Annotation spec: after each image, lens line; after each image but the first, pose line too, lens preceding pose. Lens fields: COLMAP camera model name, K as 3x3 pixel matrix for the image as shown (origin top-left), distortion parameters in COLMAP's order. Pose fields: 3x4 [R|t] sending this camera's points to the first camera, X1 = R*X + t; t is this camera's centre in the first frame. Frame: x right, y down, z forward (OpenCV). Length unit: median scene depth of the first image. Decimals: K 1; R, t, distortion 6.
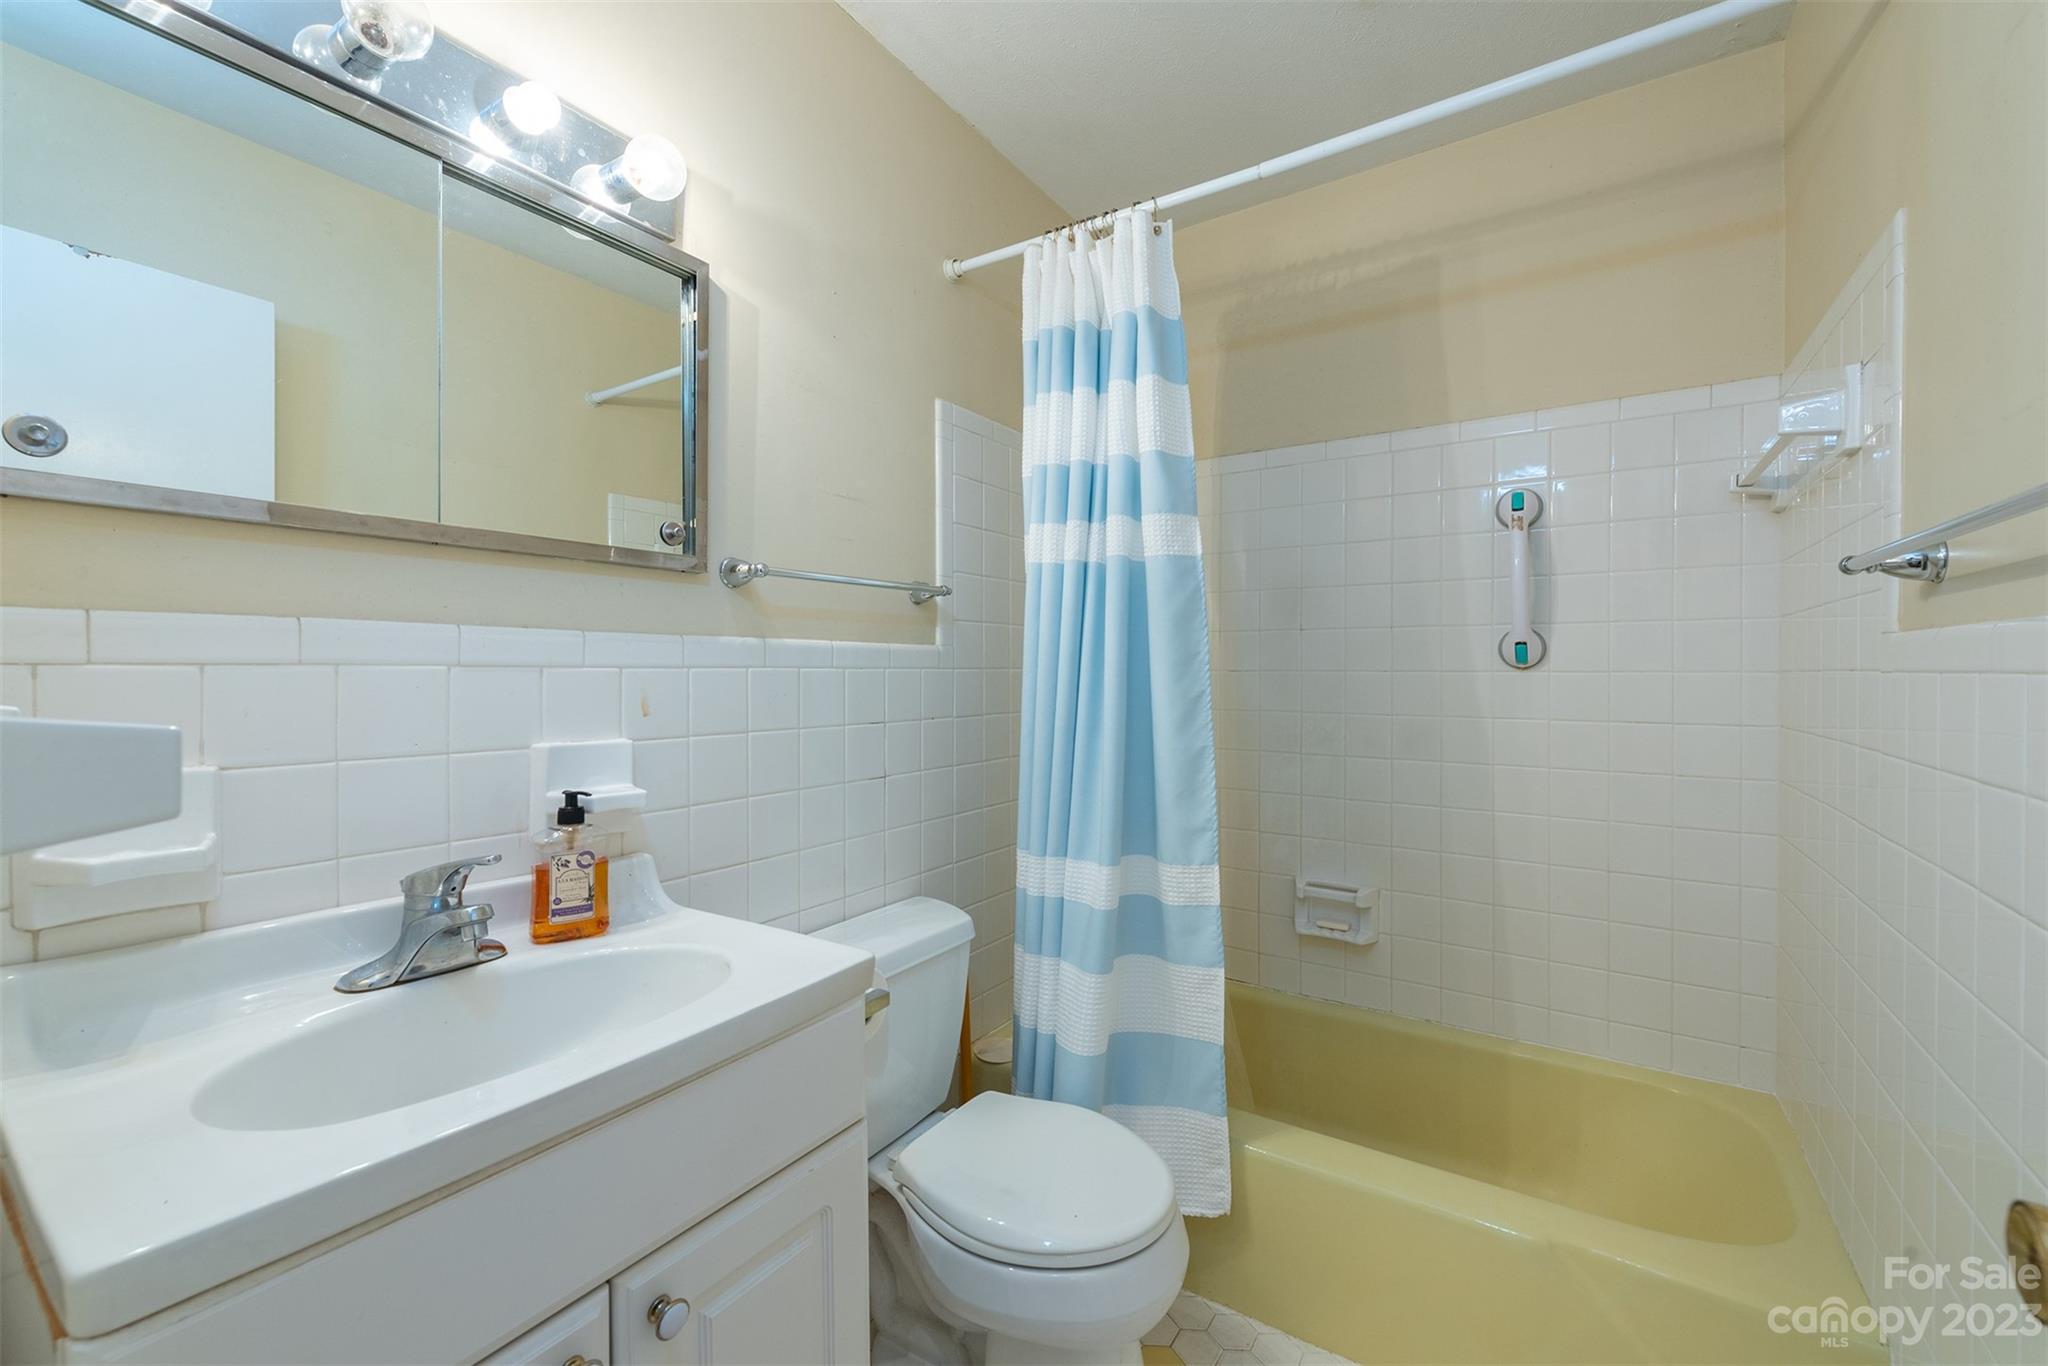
lens RADIAL K [[836.4, 0, 1024.3], [0, 836.4, 678.5], [0, 0, 1]] dist [0.013272, -0.004484]
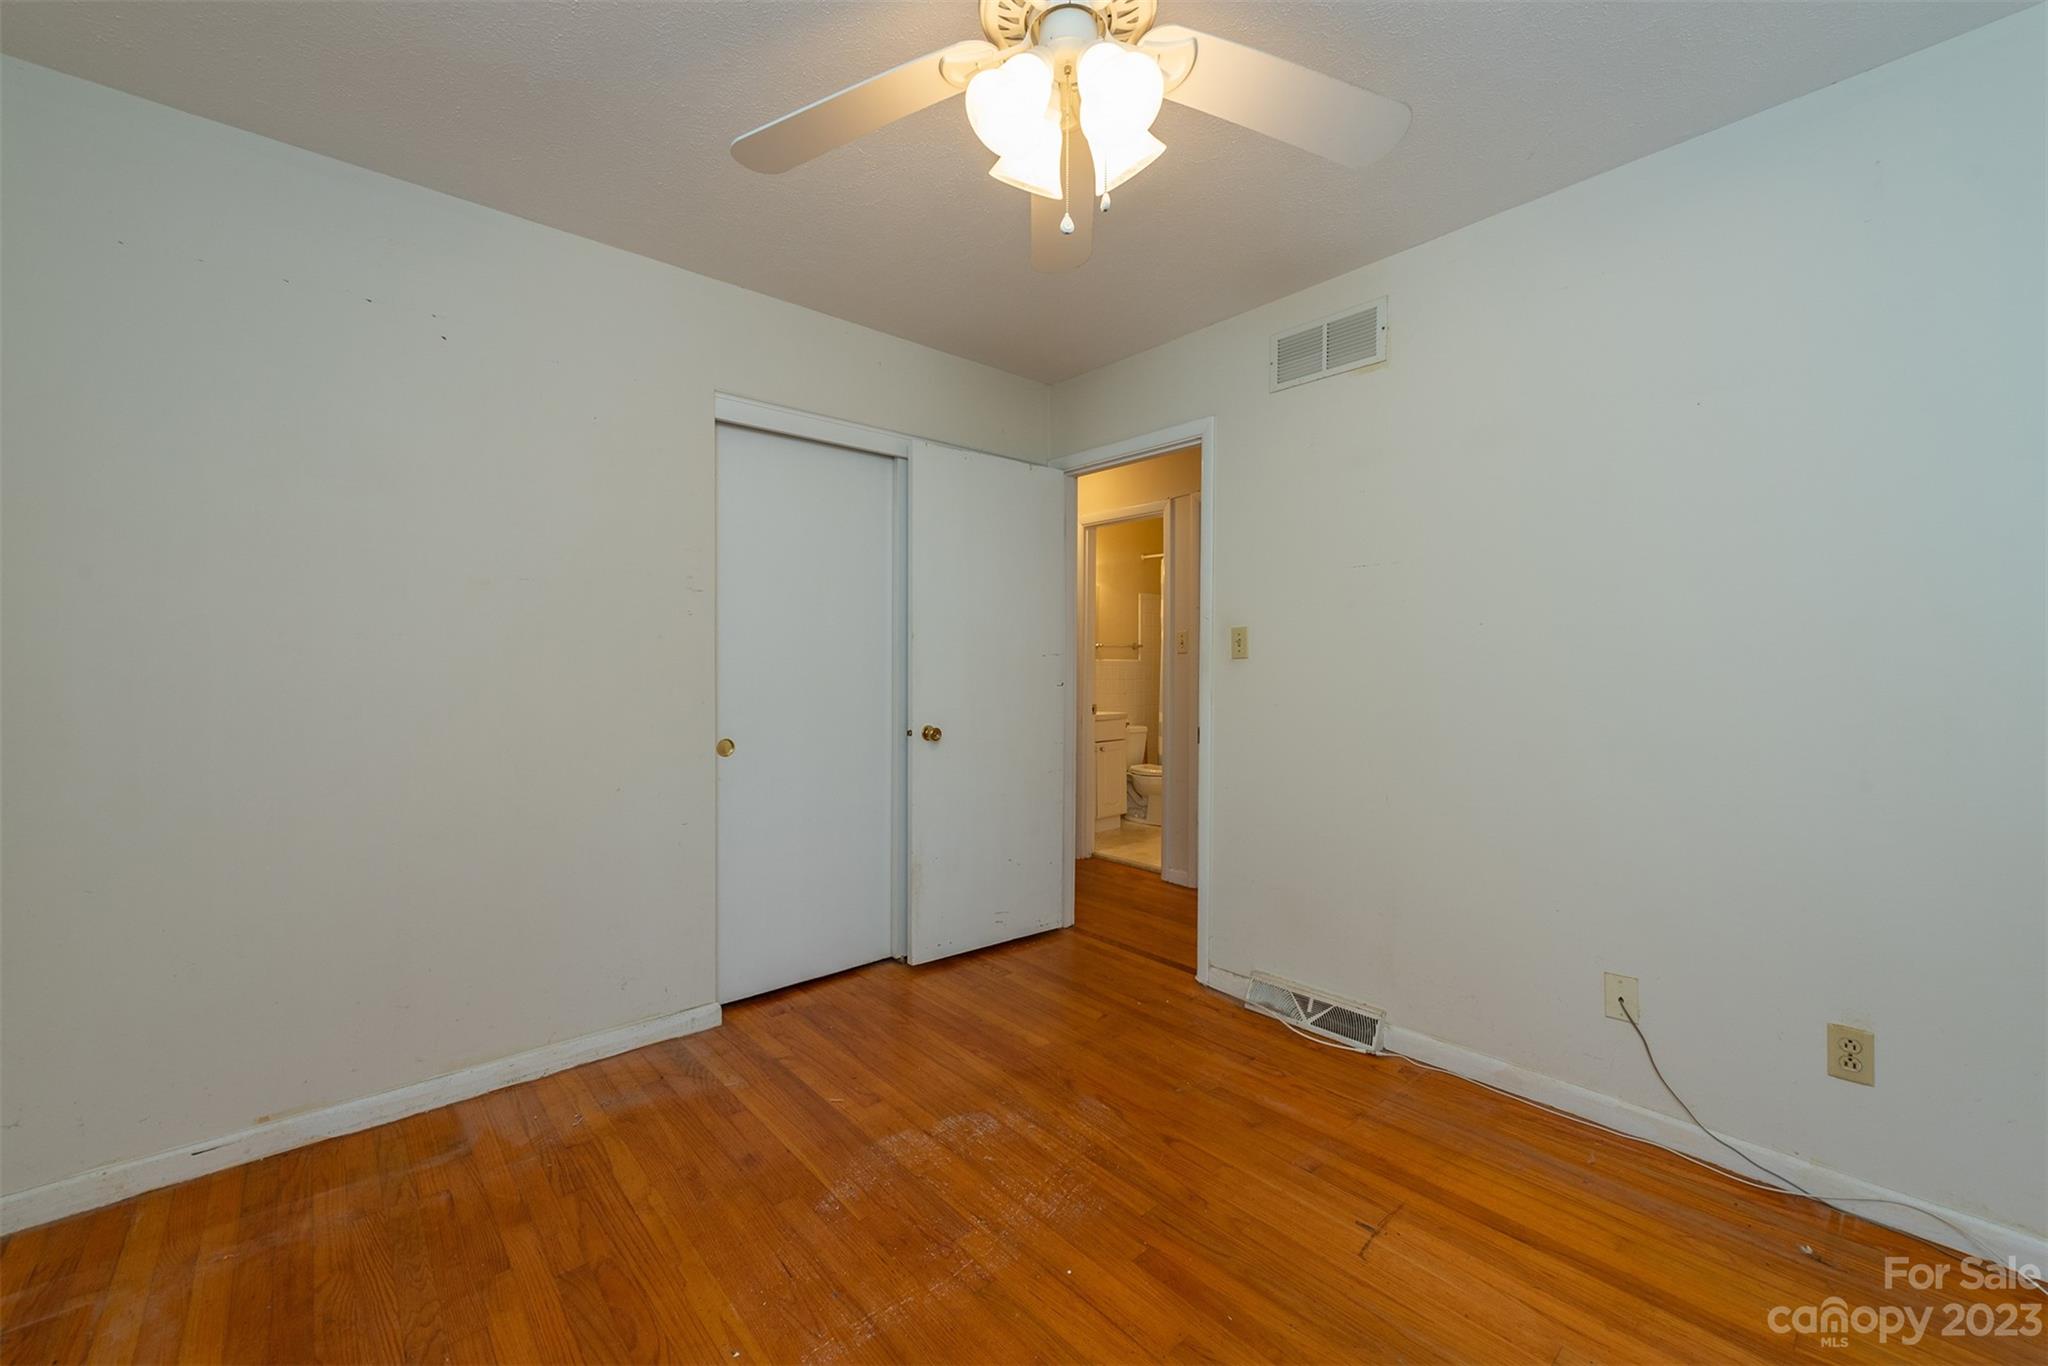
lens RADIAL K [[800.5, 0, 1022.0], [0, 800.5, 673.4], [0, 0, 1]] dist [0.014852, -0.005523]
pose [[0.974087, 0.002717, -0.226155, 0.213766], [-0.002391, 0.999996, 0.001716, 0.016030], [0.226159, -0.001131, 0.974090, -2.834981]]
